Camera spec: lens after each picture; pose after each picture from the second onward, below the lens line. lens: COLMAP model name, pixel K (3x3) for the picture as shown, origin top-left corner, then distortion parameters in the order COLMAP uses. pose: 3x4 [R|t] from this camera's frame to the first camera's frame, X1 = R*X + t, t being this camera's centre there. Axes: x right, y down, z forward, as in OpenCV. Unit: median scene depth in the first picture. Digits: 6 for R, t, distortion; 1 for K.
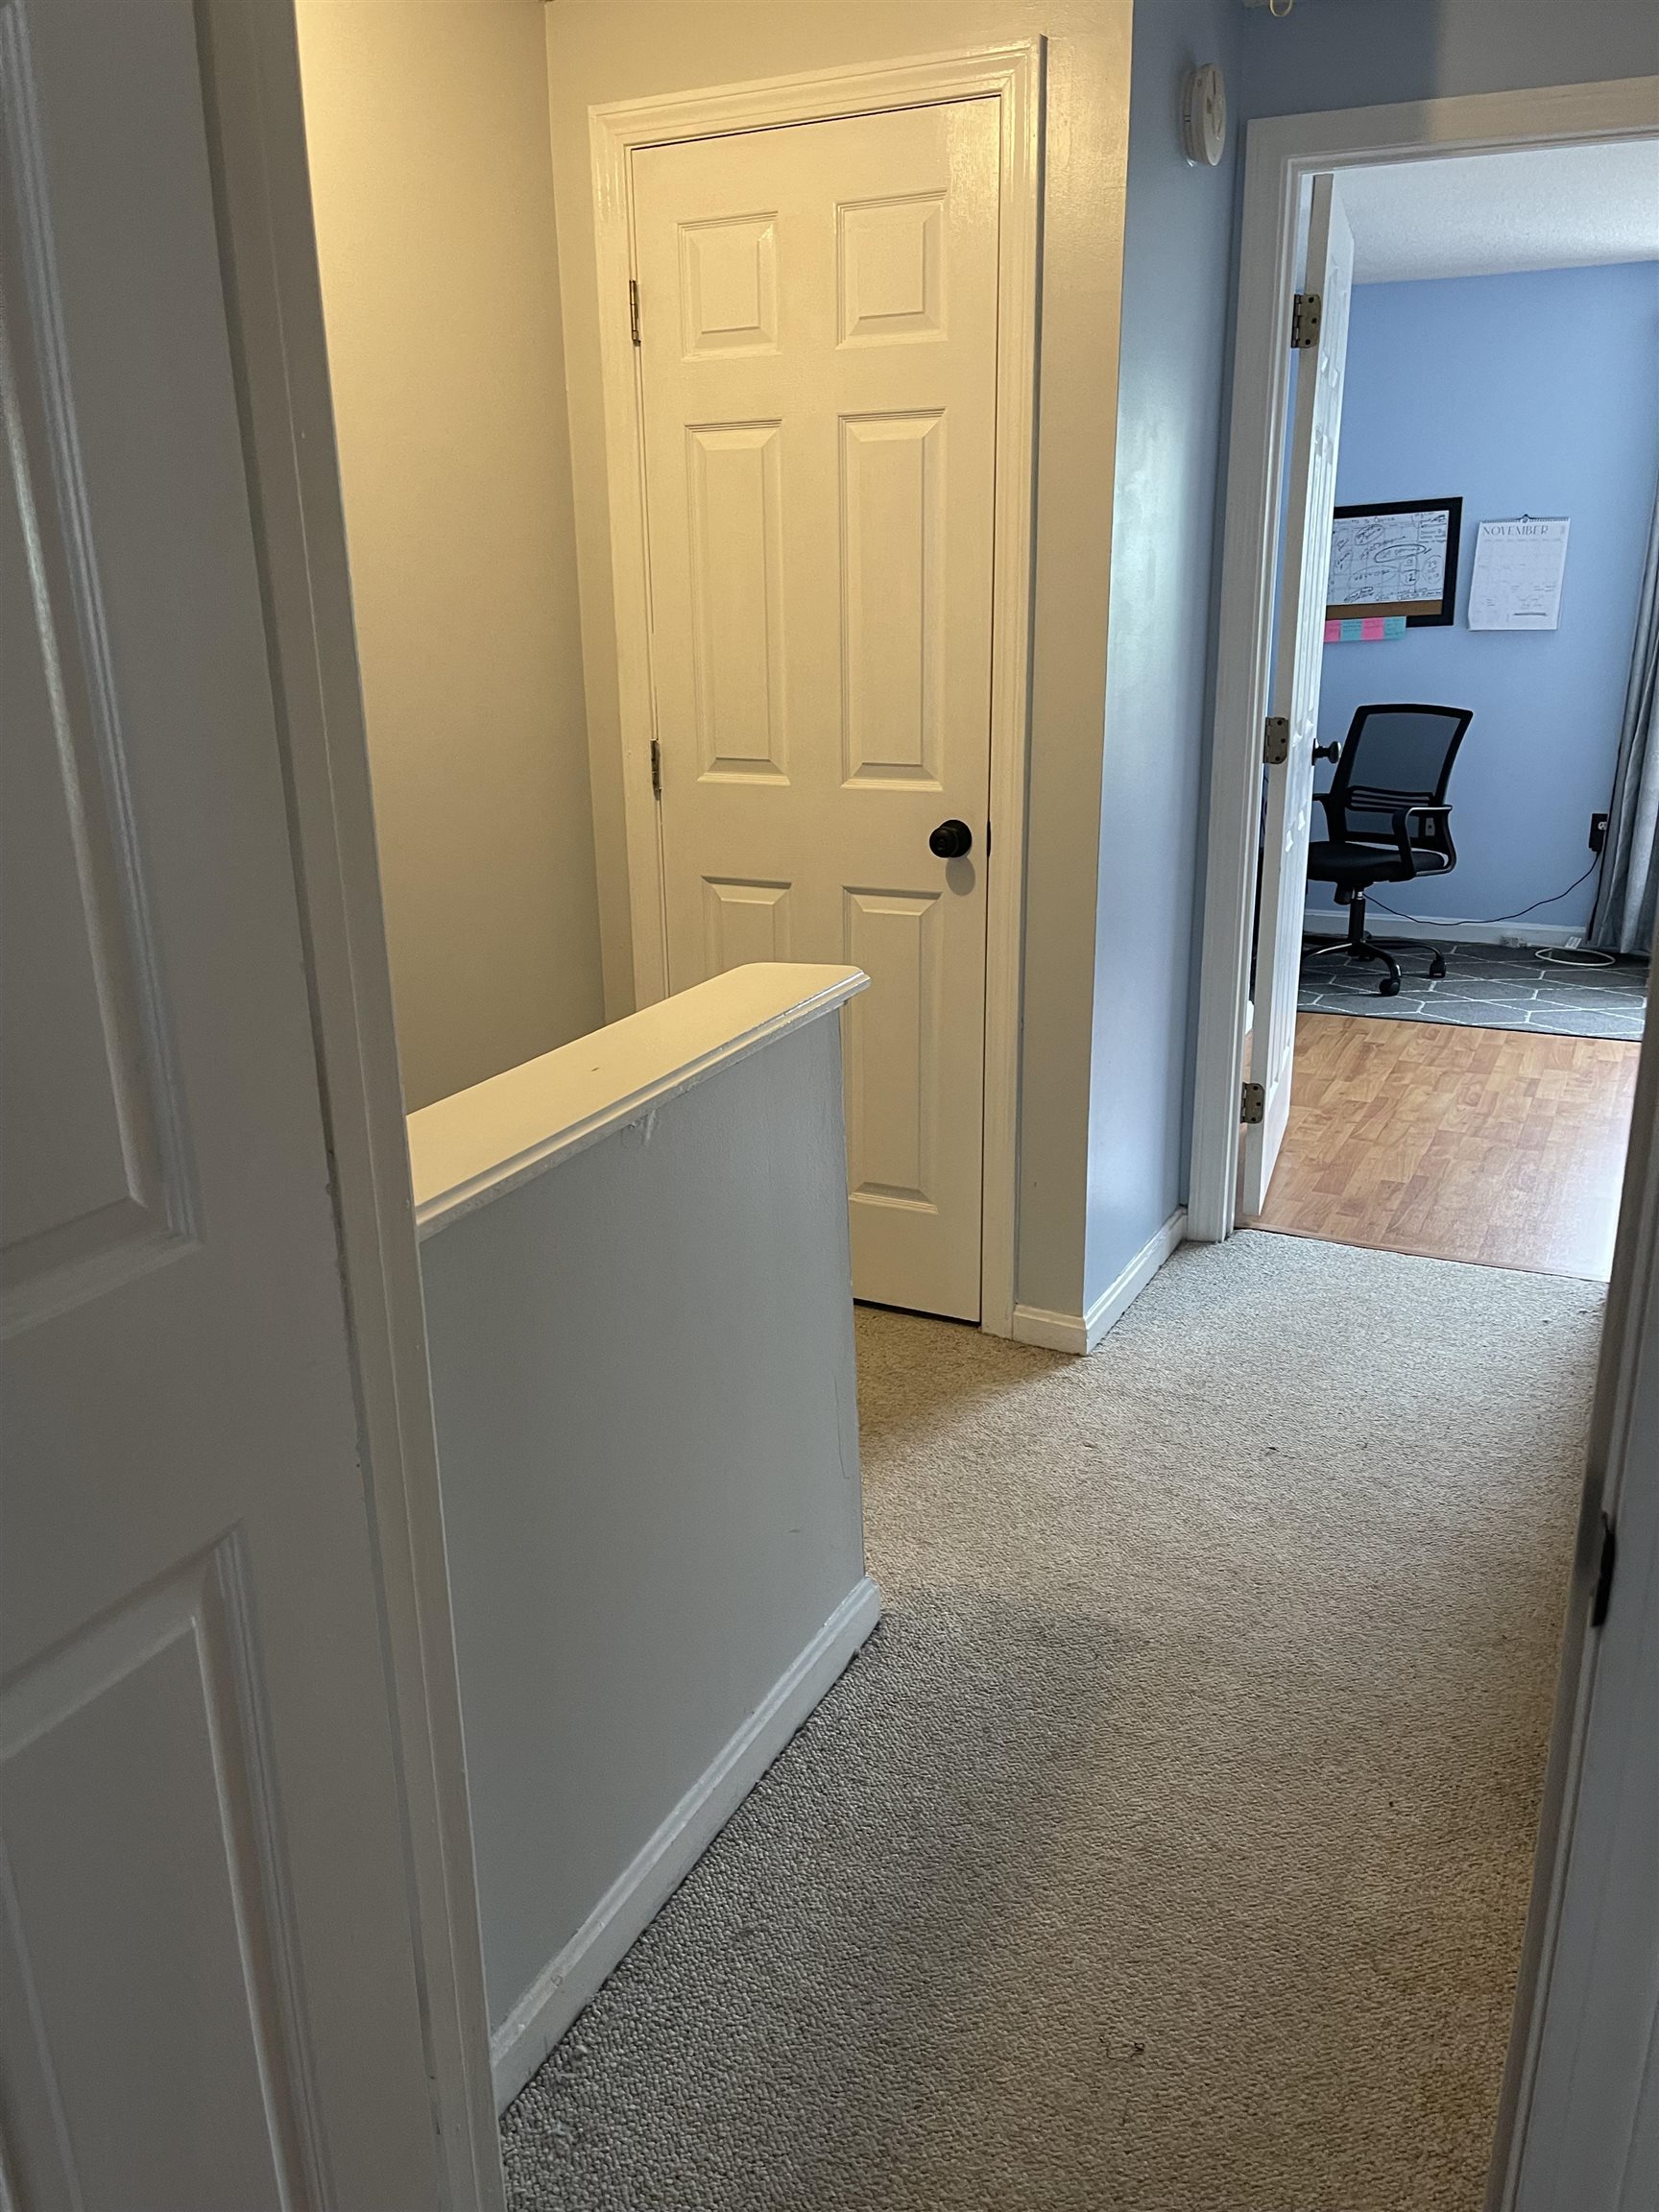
lens RADIAL K [[1637.9, 0, 830.0], [0, 1637.9, 1108.6], [0, 0, 1]] dist [0.006583, 0.002343]
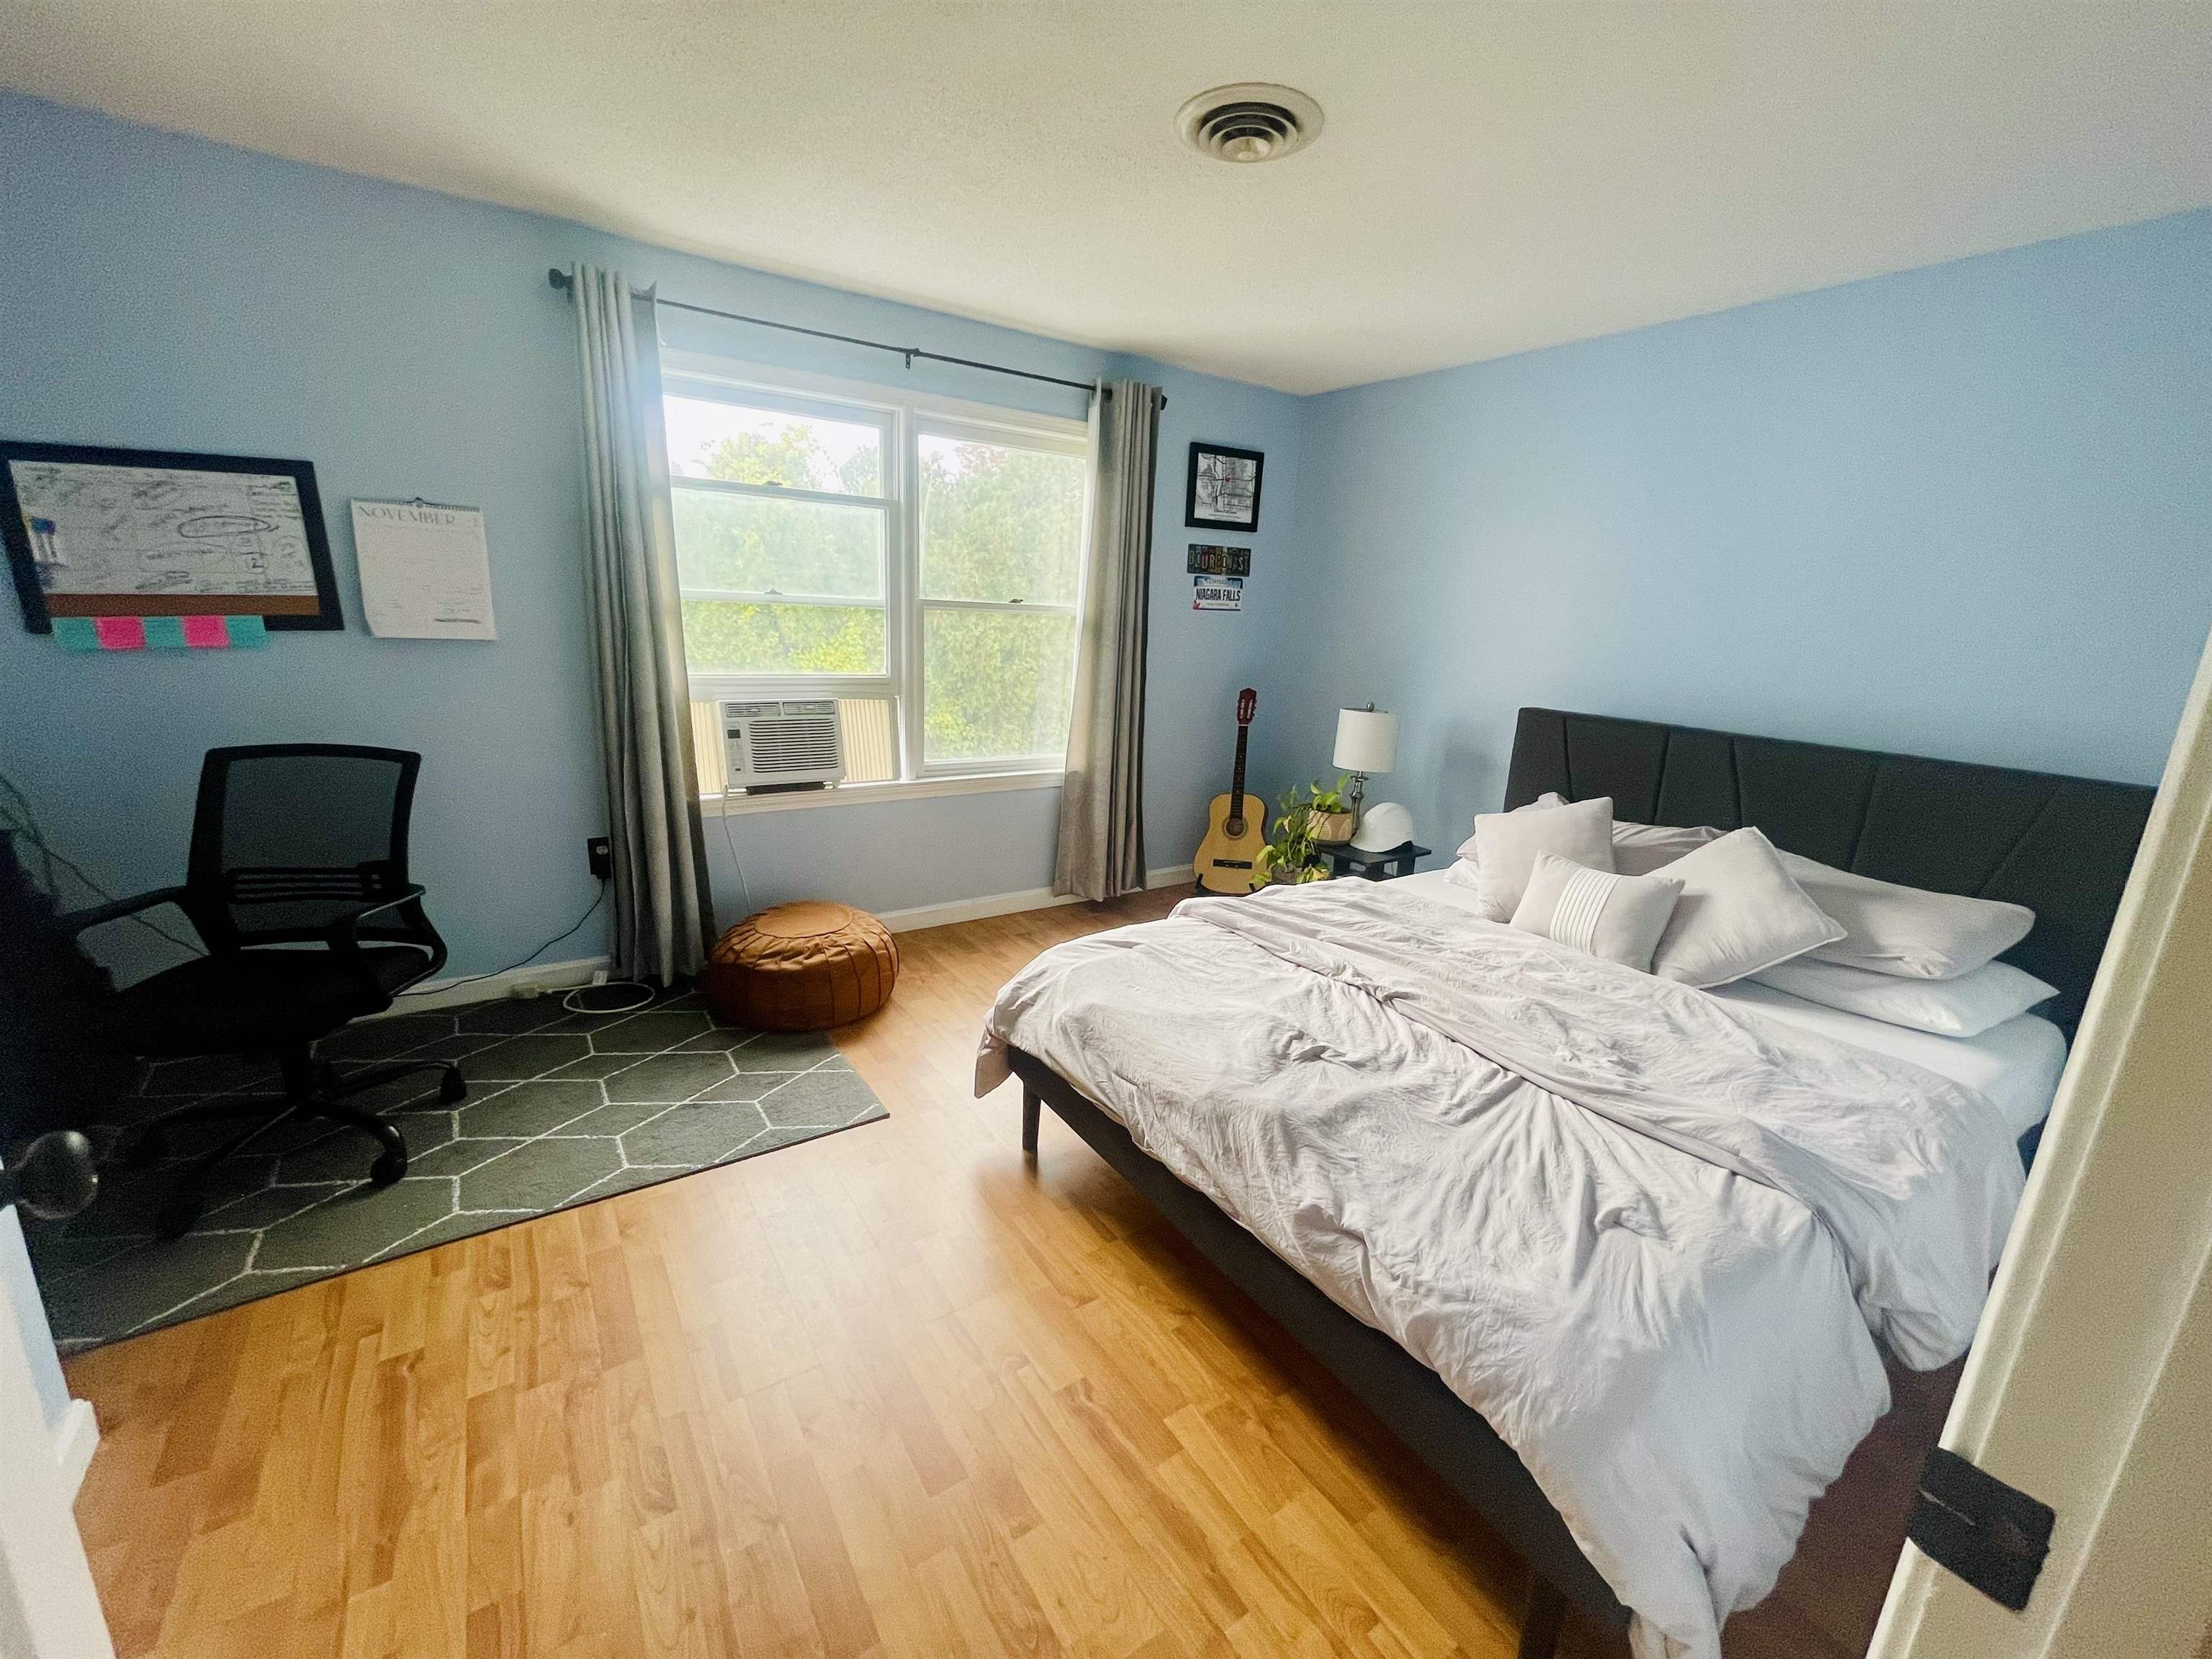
lens RADIAL K [[895.6, 0, 1103.1], [0, 895.6, 837.0], [0, 0, 1]] dist [0.008763, 0.000173]
pose [[0.486477, -0.173063, 0.856381, 0.179745], [0.209063, 0.974768, 0.078227, -0.163985], [-0.848312, 0.140982, 0.510384, 0.512415]]
